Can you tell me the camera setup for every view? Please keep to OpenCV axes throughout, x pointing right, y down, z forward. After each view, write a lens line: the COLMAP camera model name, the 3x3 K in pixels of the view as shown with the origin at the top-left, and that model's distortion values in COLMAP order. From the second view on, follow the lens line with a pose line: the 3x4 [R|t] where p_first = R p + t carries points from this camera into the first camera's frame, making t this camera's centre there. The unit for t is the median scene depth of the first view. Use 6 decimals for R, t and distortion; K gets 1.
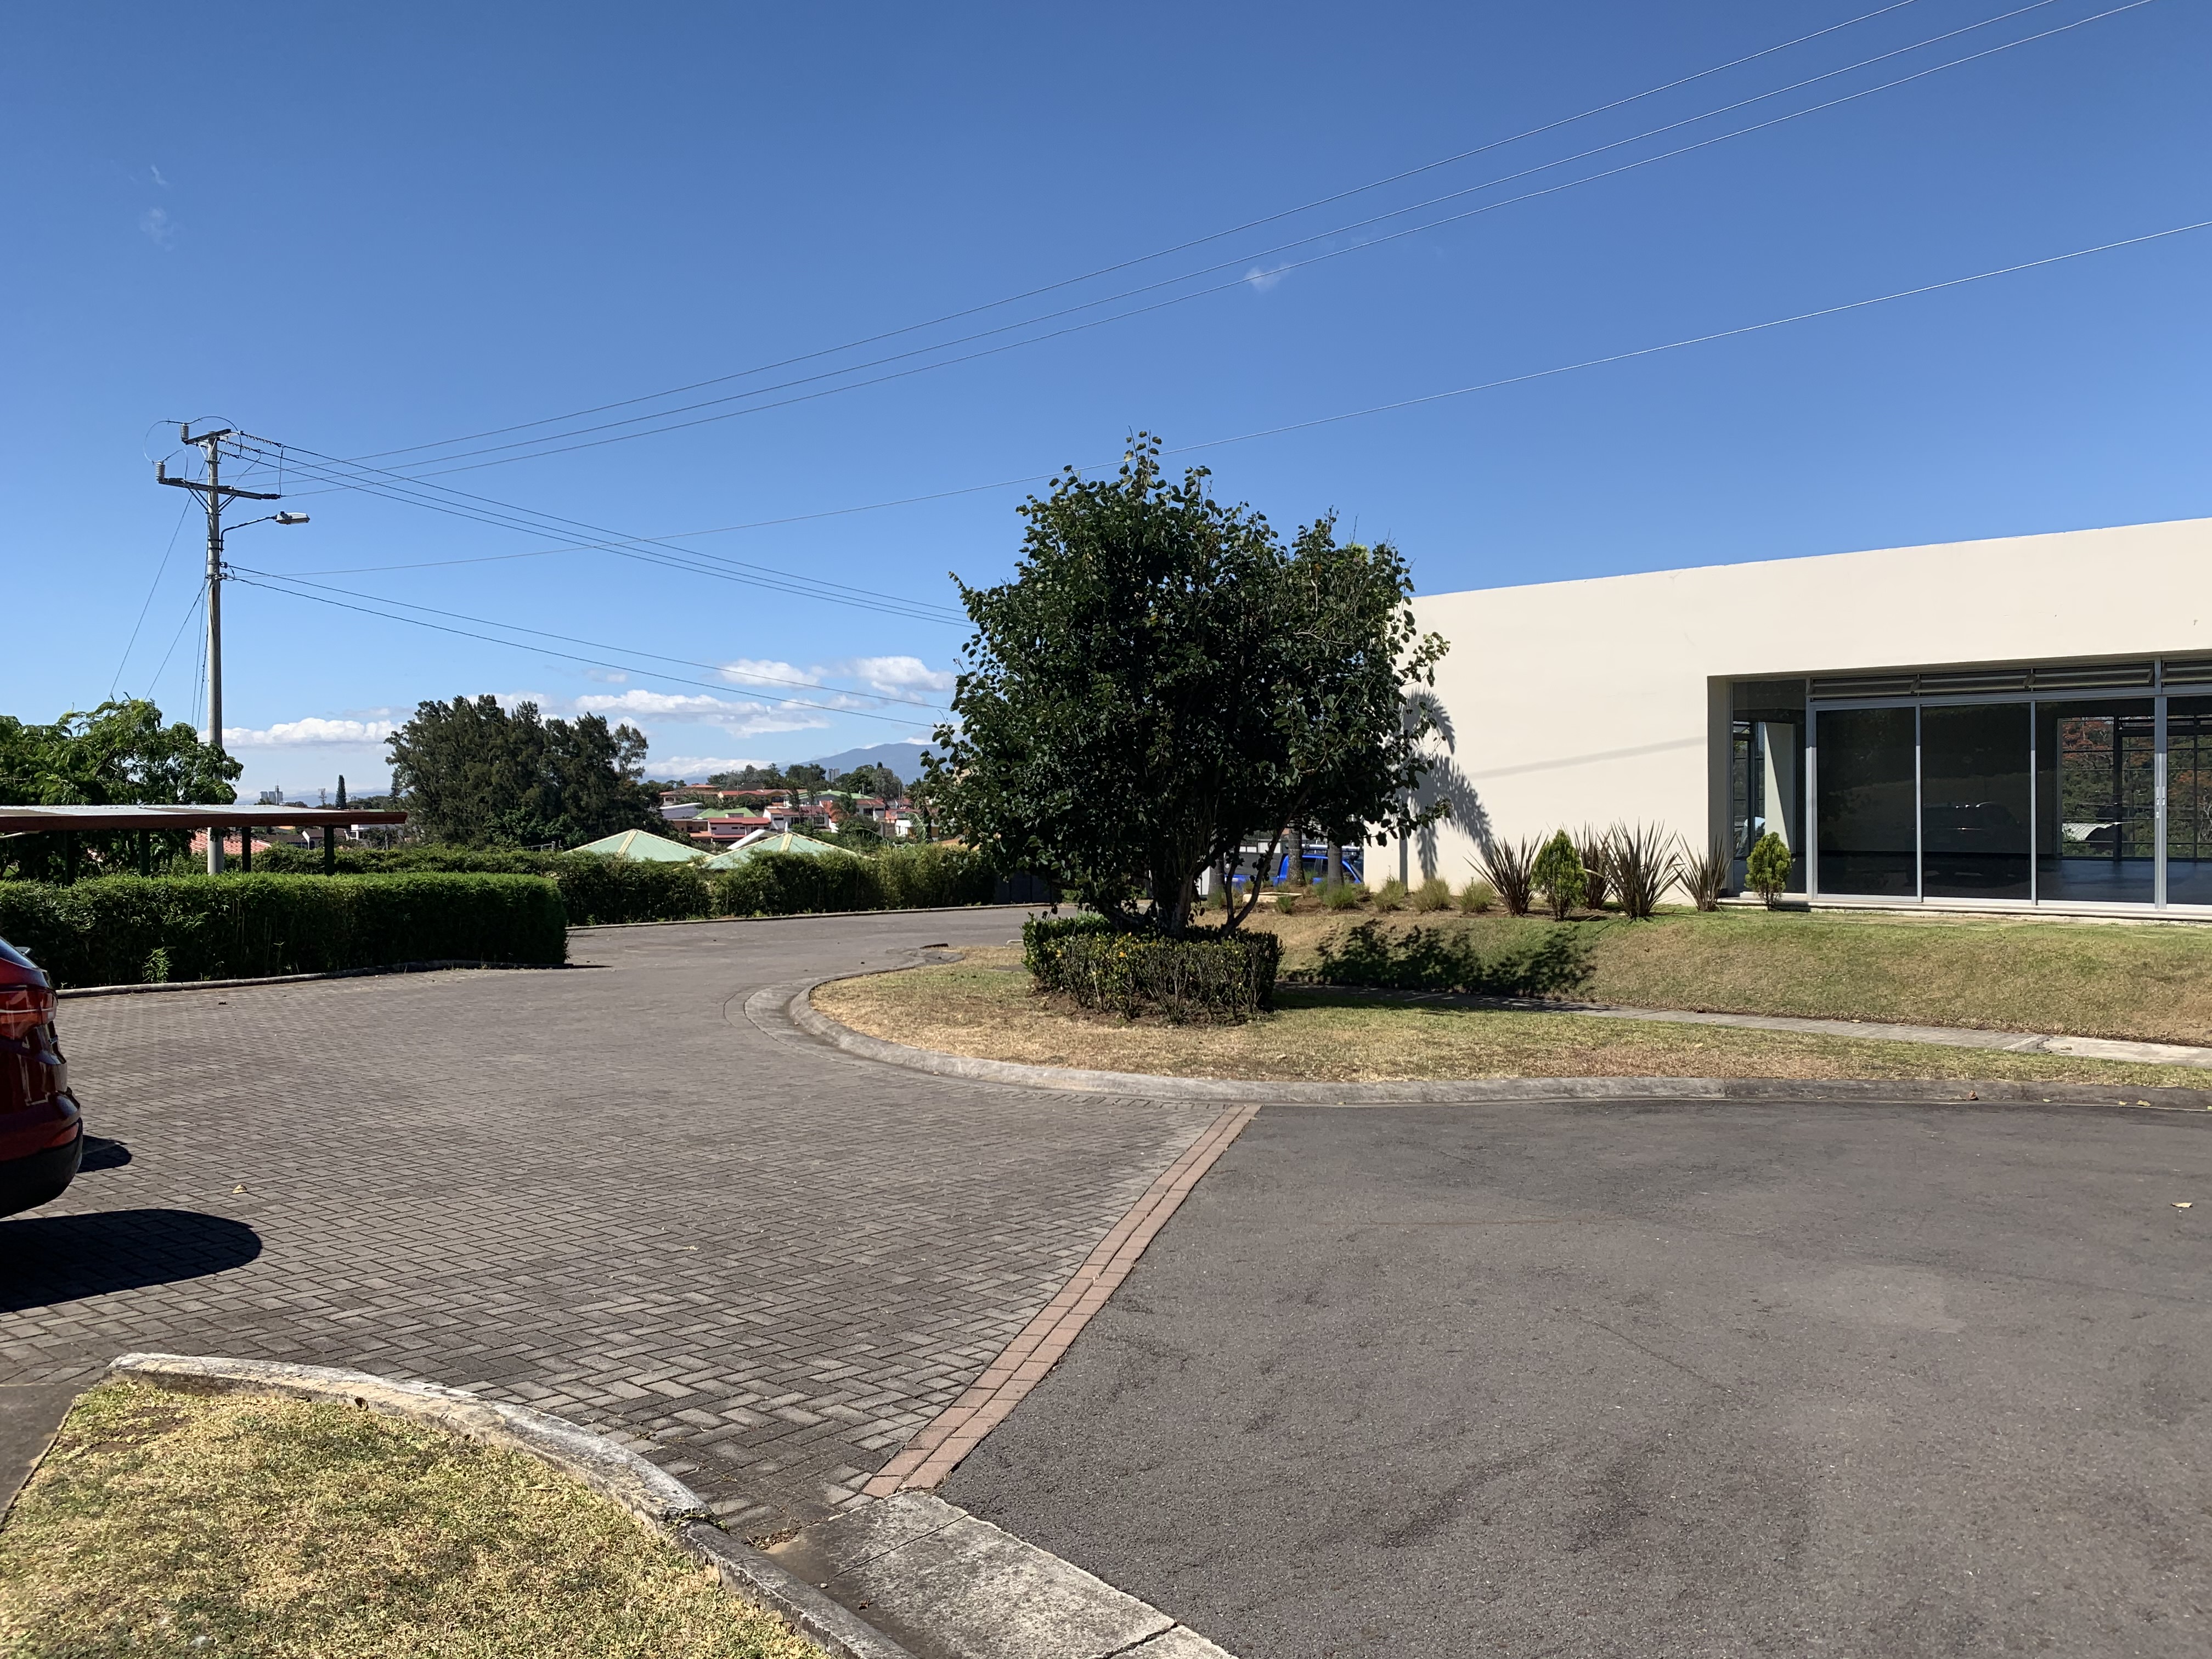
lens RADIAL K [[1675.9, 0, 1114.8], [0, 1675.9, 782.0], [0, 0, 1]] dist [0.045553, -0.045929]
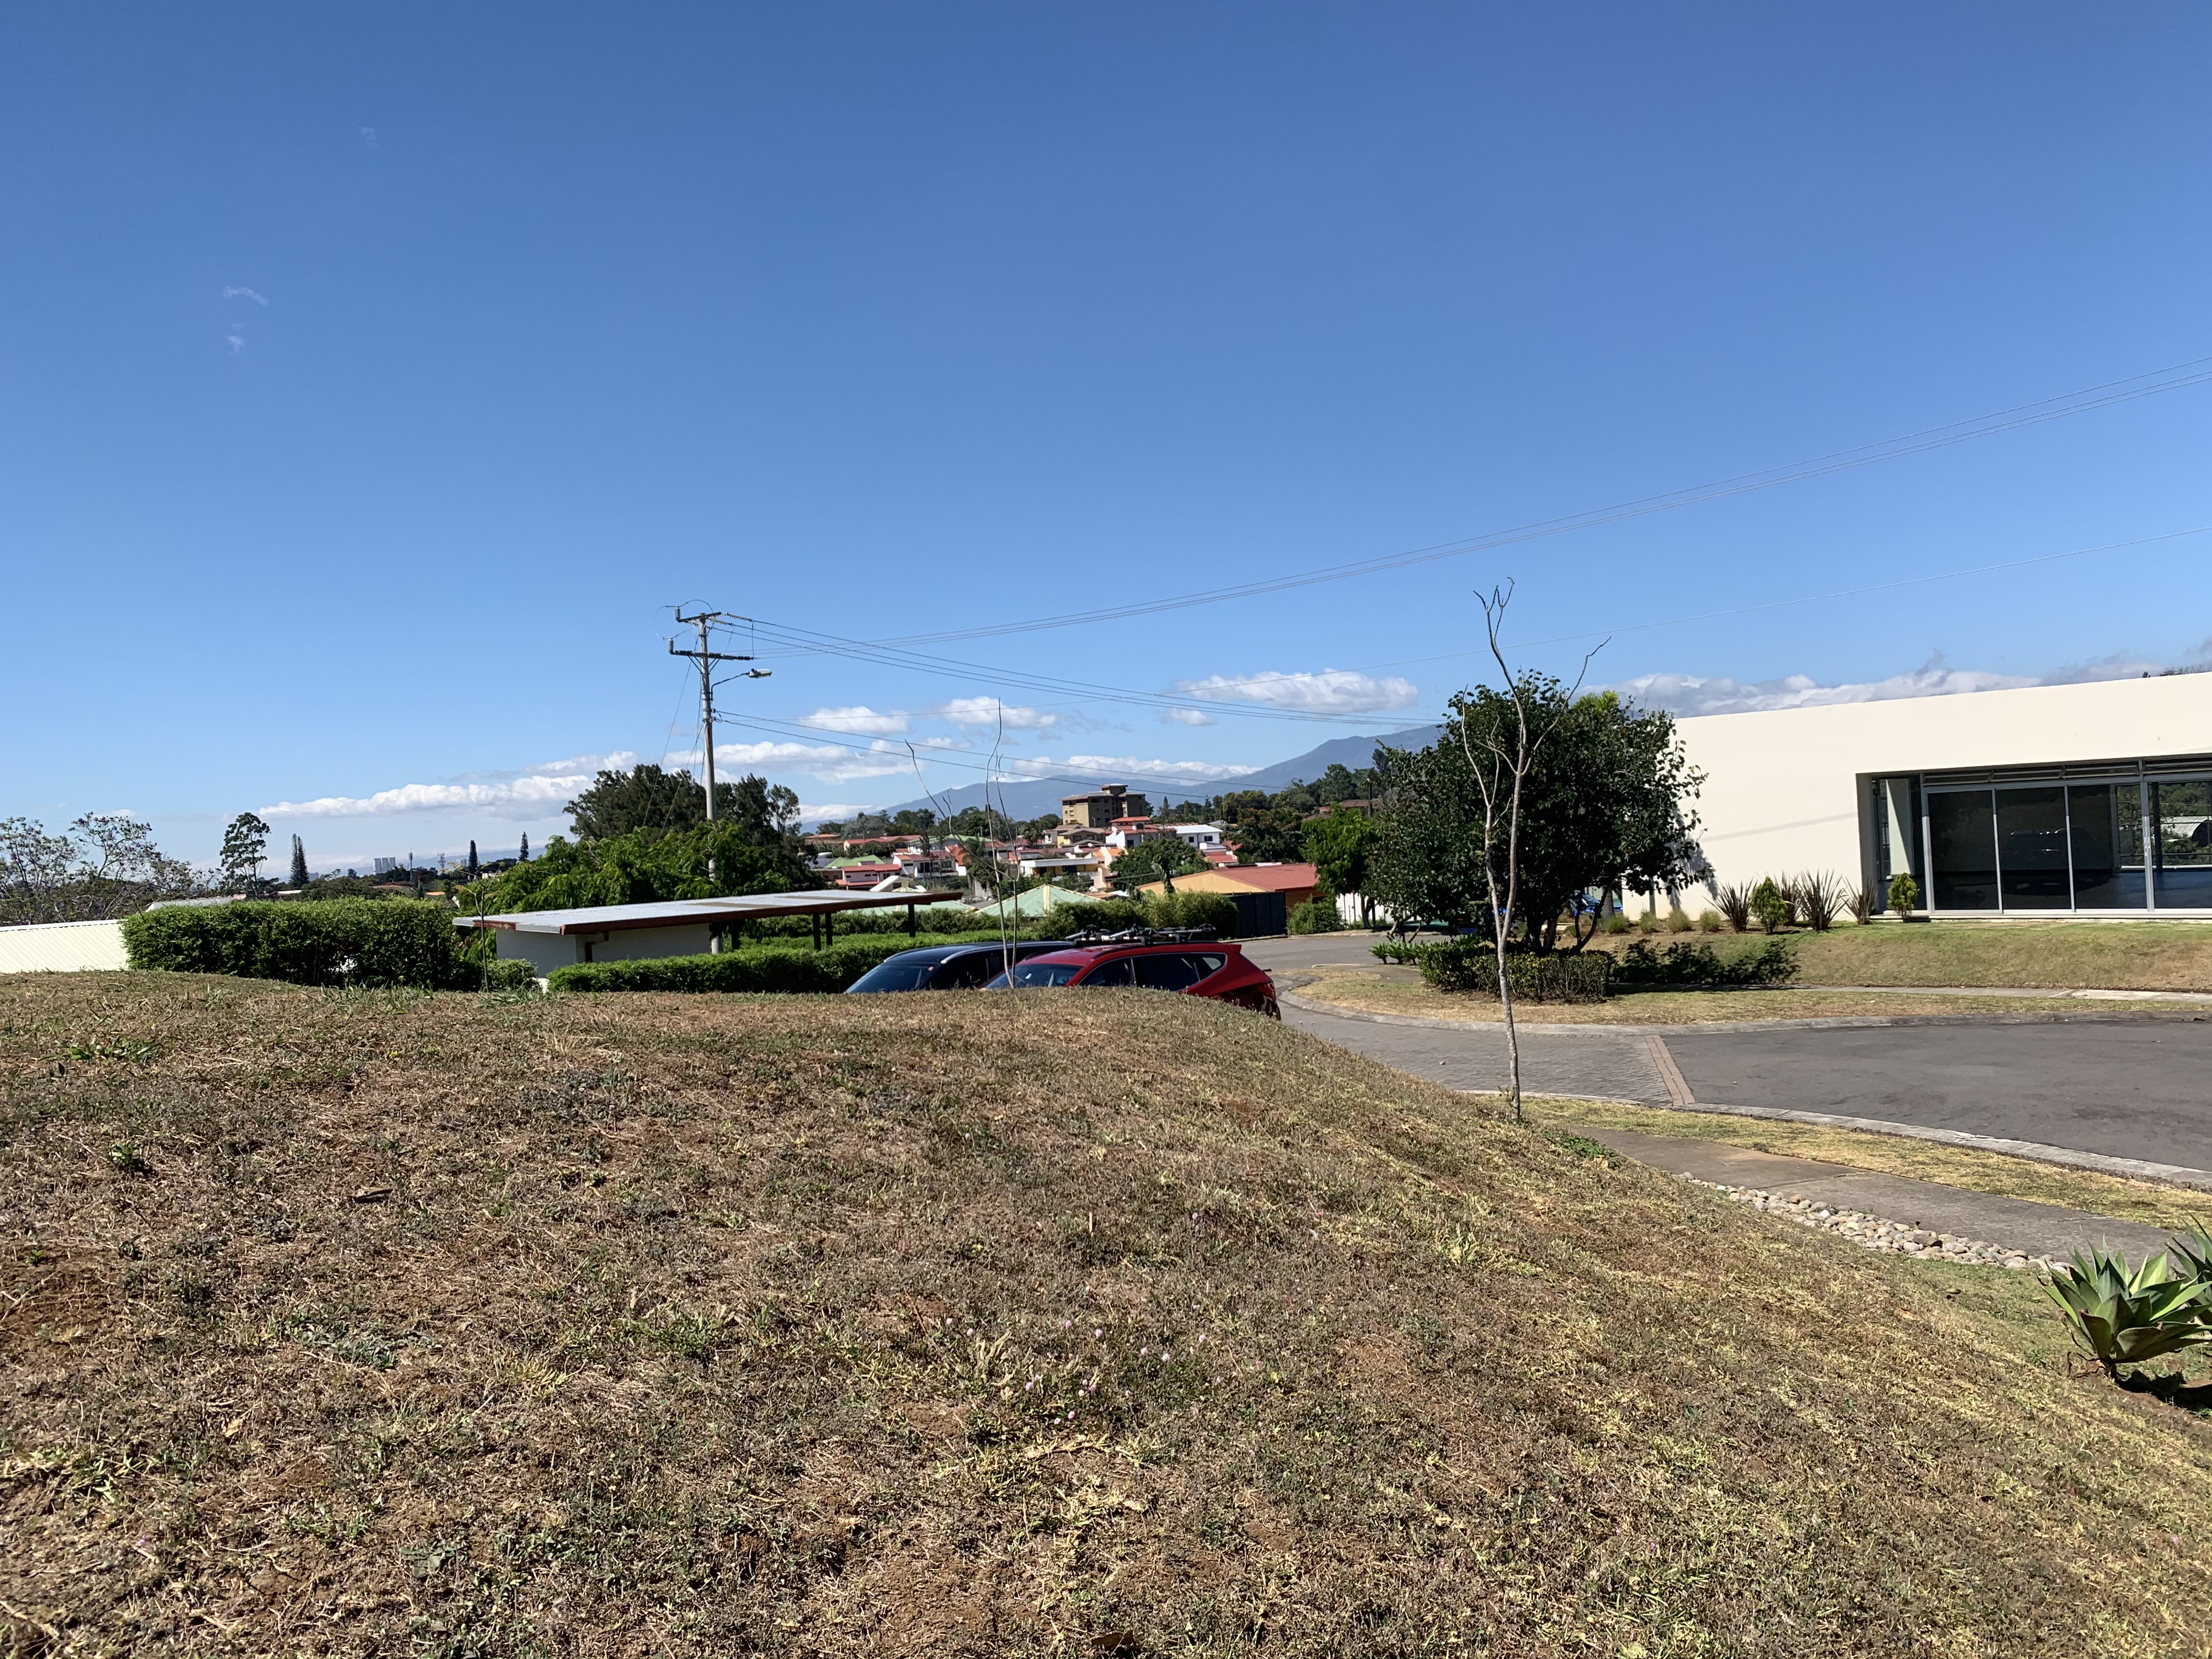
lens RADIAL K [[1683.5, 0, 1106.1], [0, 1683.5, 780.9], [0, 0, 1]] dist [-0.002588, -0.000164]
pose [[0.997291, -0.046017, -0.057394, -0.254556], [0.044926, 0.998787, -0.020146, -0.056622], [0.058252, 0.017513, 0.998148, -0.603329]]
